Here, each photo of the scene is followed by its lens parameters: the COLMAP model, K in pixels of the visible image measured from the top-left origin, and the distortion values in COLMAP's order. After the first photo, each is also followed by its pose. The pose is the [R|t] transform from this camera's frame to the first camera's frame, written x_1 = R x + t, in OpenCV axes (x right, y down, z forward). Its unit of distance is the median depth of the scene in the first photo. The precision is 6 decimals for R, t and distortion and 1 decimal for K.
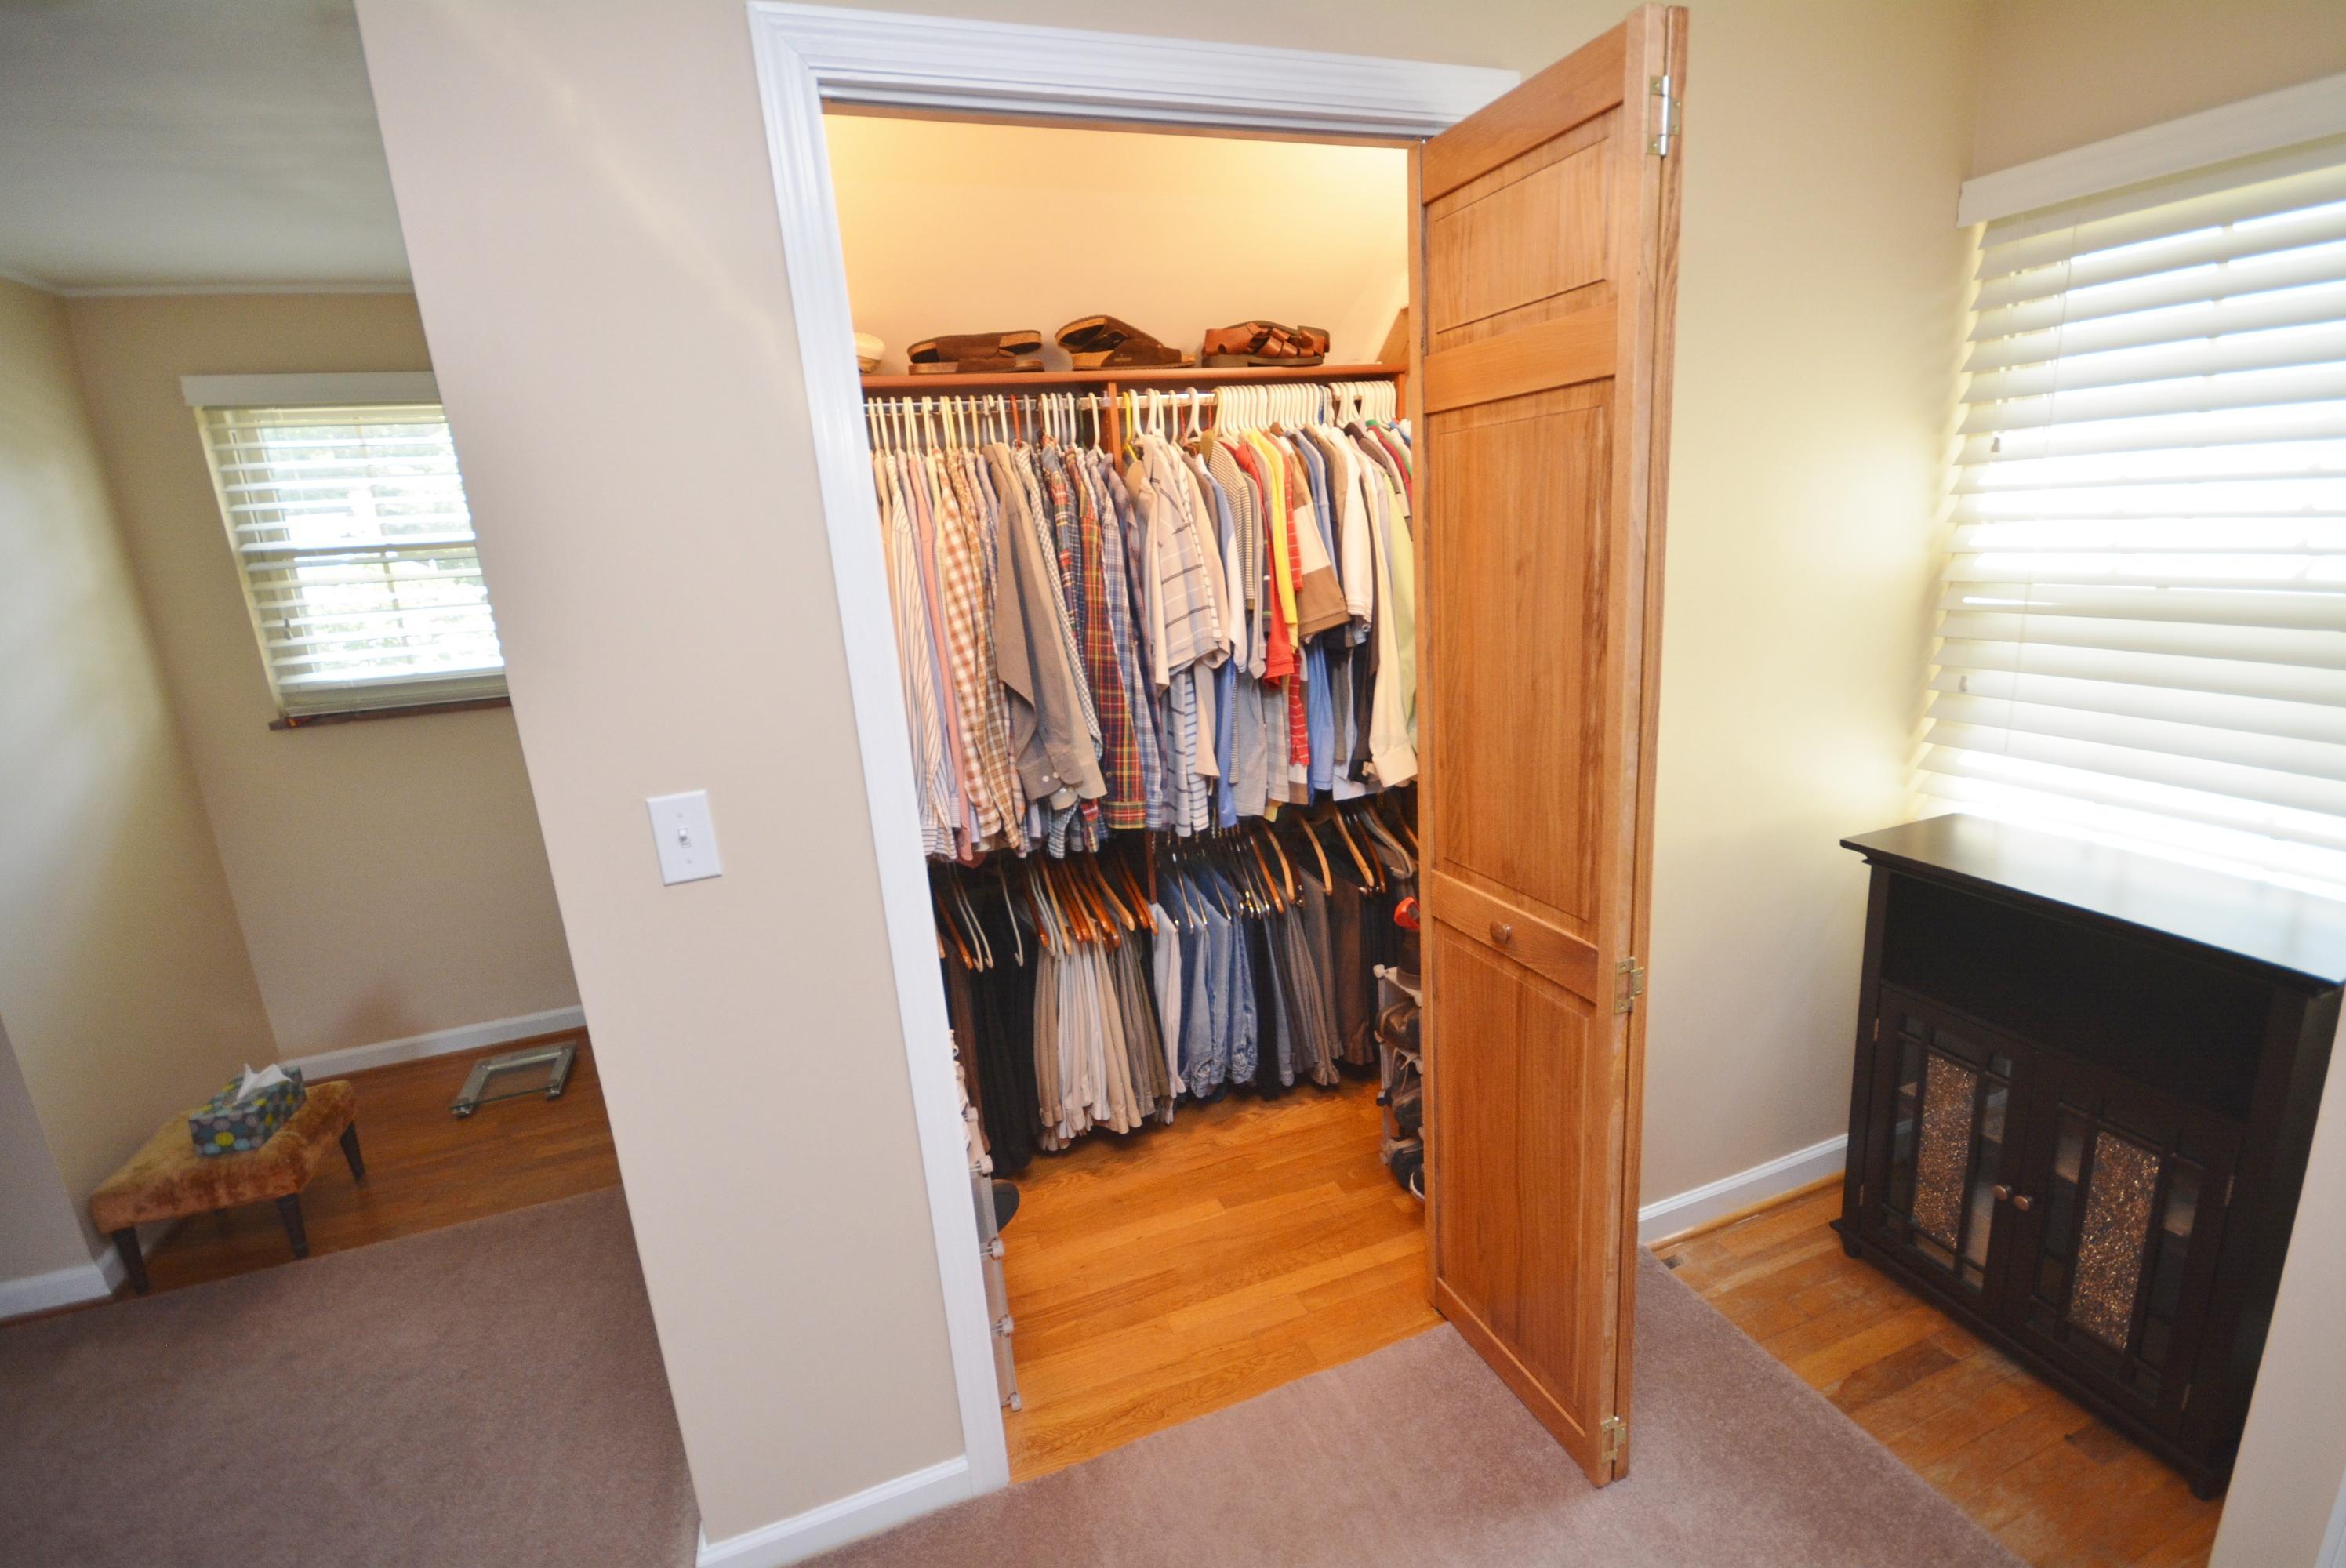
lens RADIAL K [[1031.2, 0, 1186.1], [0, 1031.2, 784.0], [0, 0, 1]] dist [0.003159, -0.007857]
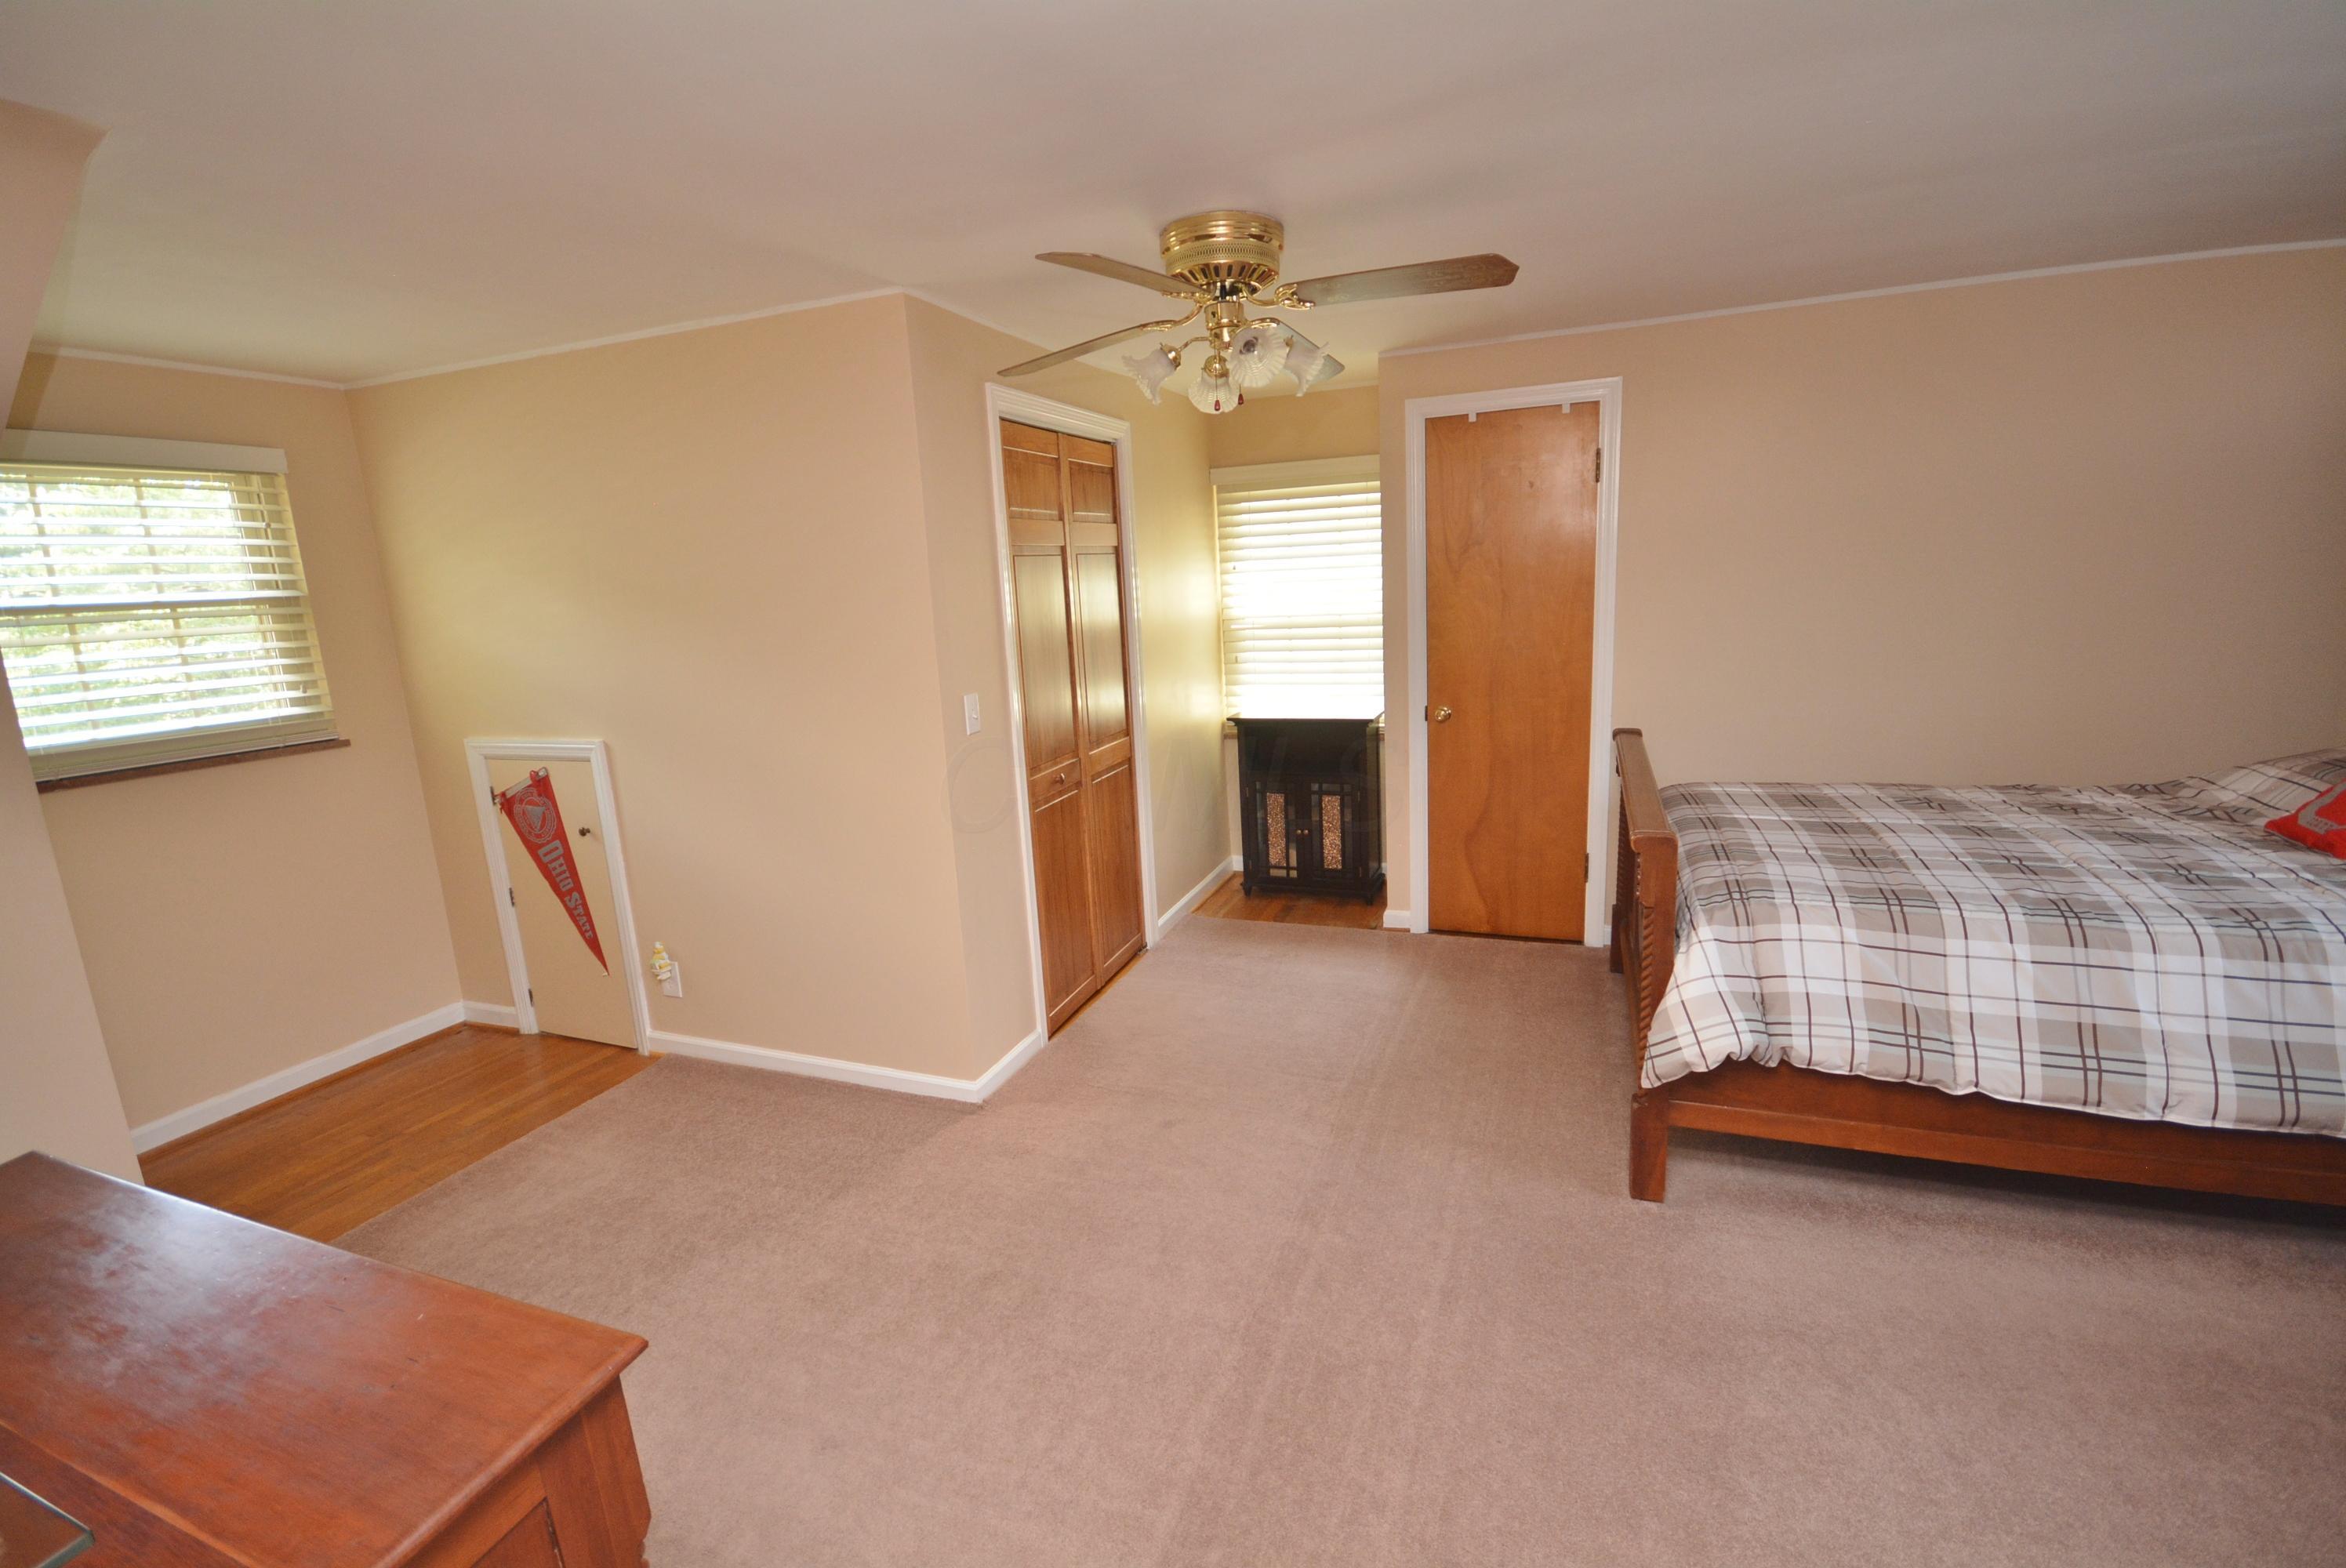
lens RADIAL K [[1031.2, 0, 1164.9], [0, 1031.2, 784.1], [0, 0, 1]] dist [0.003159, -0.007857]
pose [[0.673801, -0.115737, 0.729793, -1.293373], [0.182806, 0.983065, -0.012877, 0.211276], [-0.715943, 0.142087, 0.683547, -0.580492]]
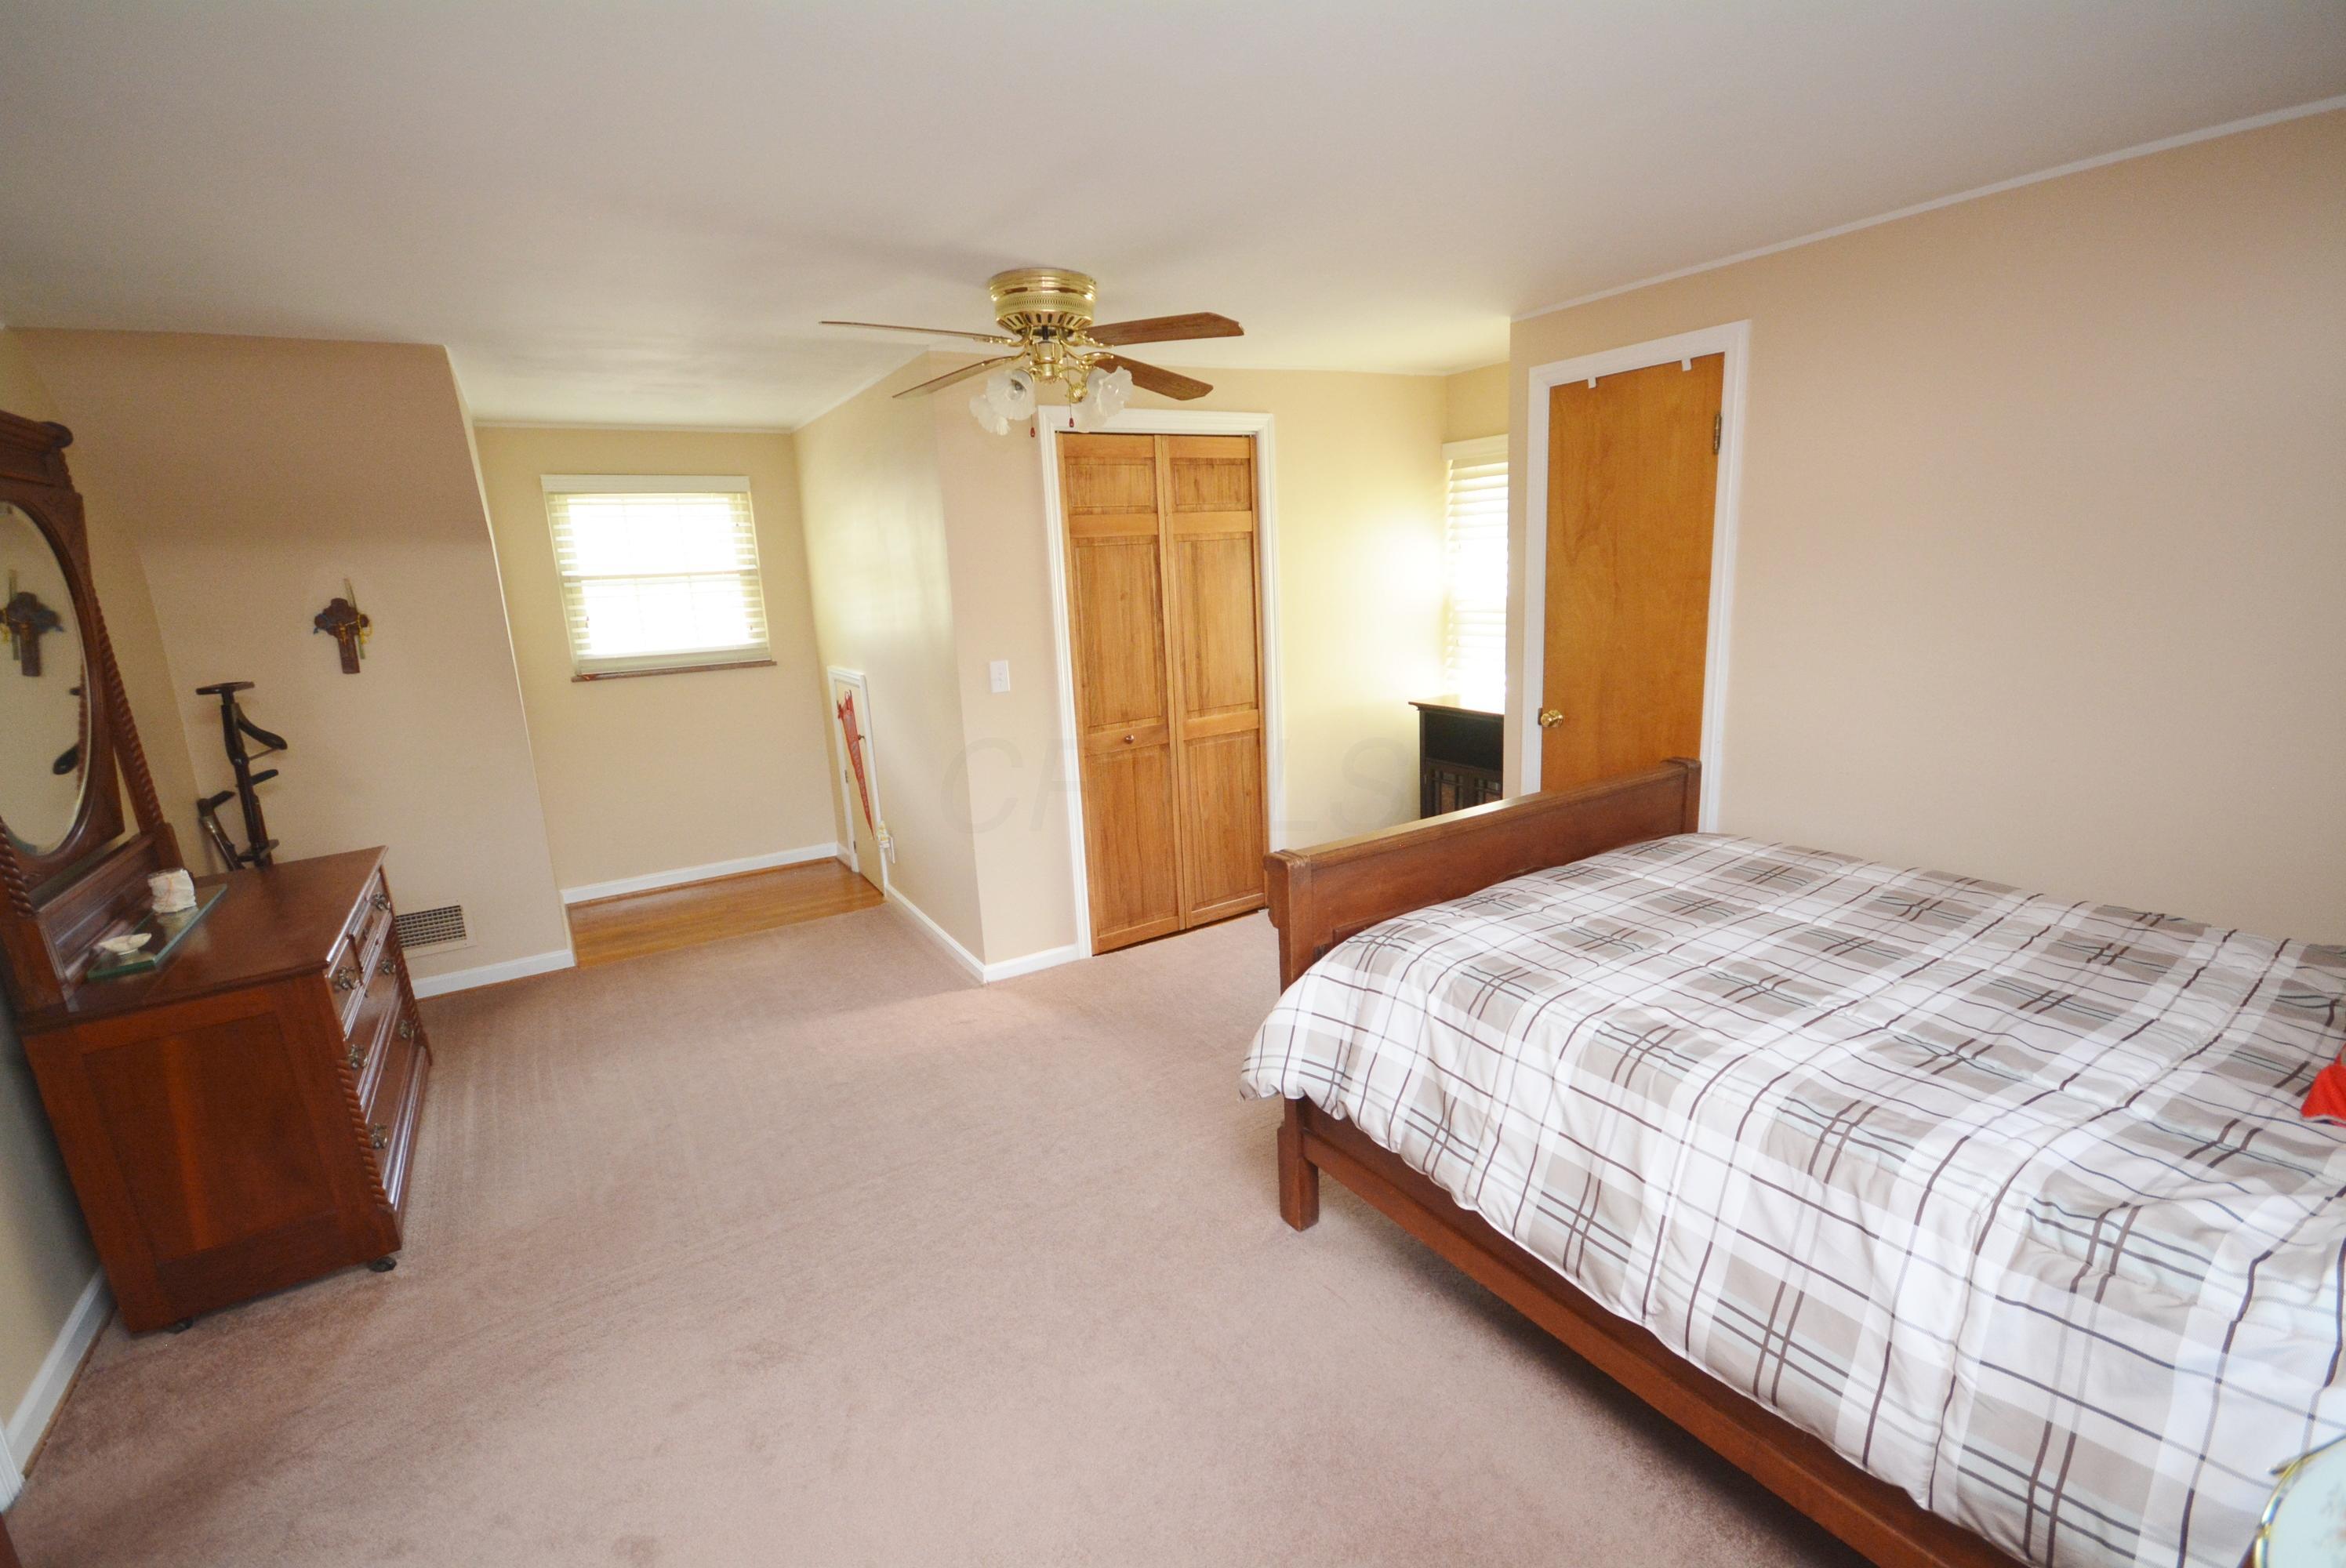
lens RADIAL K [[1031.2, 0, 1172.9], [0, 1031.2, 782.8], [0, 0, 1]] dist [0.003159, -0.007857]
pose [[0.983117, -0.019217, 0.181968, -0.373021], [0.026408, 0.998960, -0.037173, 0.316214], [-0.181064, 0.041351, 0.982602, -1.298586]]
